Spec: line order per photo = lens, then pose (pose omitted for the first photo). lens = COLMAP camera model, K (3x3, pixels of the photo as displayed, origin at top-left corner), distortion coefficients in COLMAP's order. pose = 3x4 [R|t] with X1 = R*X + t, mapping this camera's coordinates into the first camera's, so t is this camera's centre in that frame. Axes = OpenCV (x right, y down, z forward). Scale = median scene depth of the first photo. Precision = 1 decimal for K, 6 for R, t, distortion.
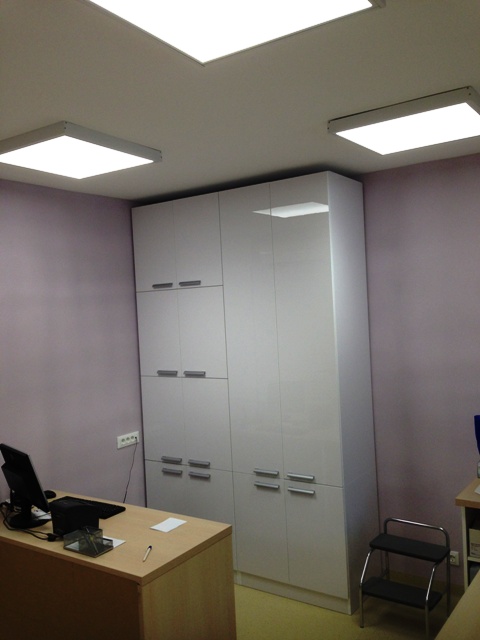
lens RADIAL K [[593.7, 0, 240.0], [0, 593.7, 320.0], [0, 0, 1]] dist [0.116742, -0.220118]
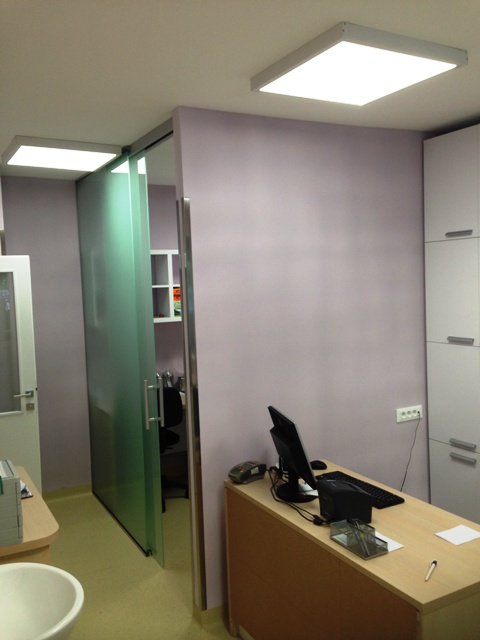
lens RADIAL K [[593.7, 0, 240.0], [0, 593.7, 320.0], [0, 0, 1]] dist [0.116742, -0.220118]
pose [[0.893086, 0.044390, -0.447691, -0.031586], [-0.013411, 0.997305, 0.072134, 0.007266], [0.449686, -0.058418, 0.891274, 0.167827]]
